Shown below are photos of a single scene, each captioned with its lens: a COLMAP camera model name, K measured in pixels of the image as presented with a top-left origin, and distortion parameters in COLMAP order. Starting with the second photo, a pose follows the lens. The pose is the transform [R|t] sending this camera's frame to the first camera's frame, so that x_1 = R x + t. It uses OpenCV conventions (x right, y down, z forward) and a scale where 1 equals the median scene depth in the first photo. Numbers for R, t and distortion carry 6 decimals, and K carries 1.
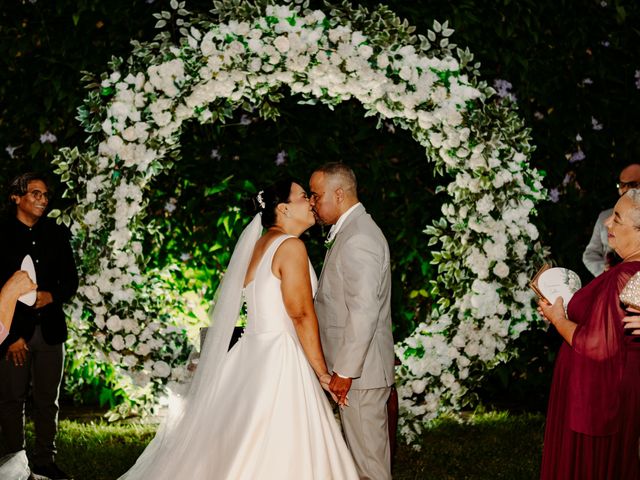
lens RADIAL K [[997.6, 0, 320.0], [0, 997.6, 240.0], [0, 0, 1]] dist [-0.009622, -0.030431]
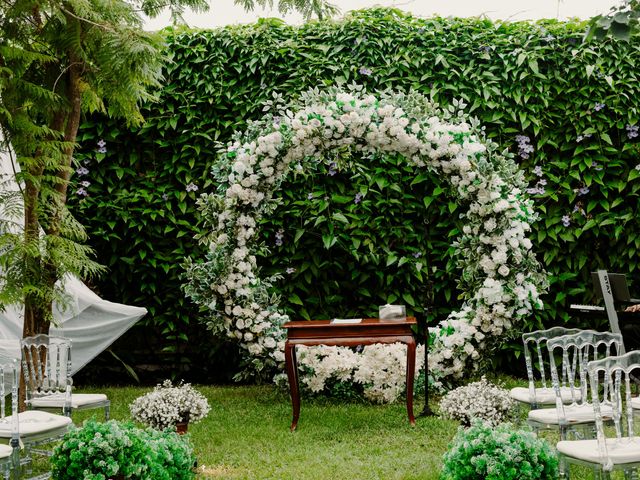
lens RADIAL K [[1030.6, 0, 320.0], [0, 1030.6, 240.0], [0, 0, 1]] dist [0.022284, 0.038462]
pose [[0.990479, -0.020554, -0.136118, 0.124251], [0.013050, 0.998357, -0.055788, 0.066135], [0.137041, 0.053481, 0.989121, -0.497855]]
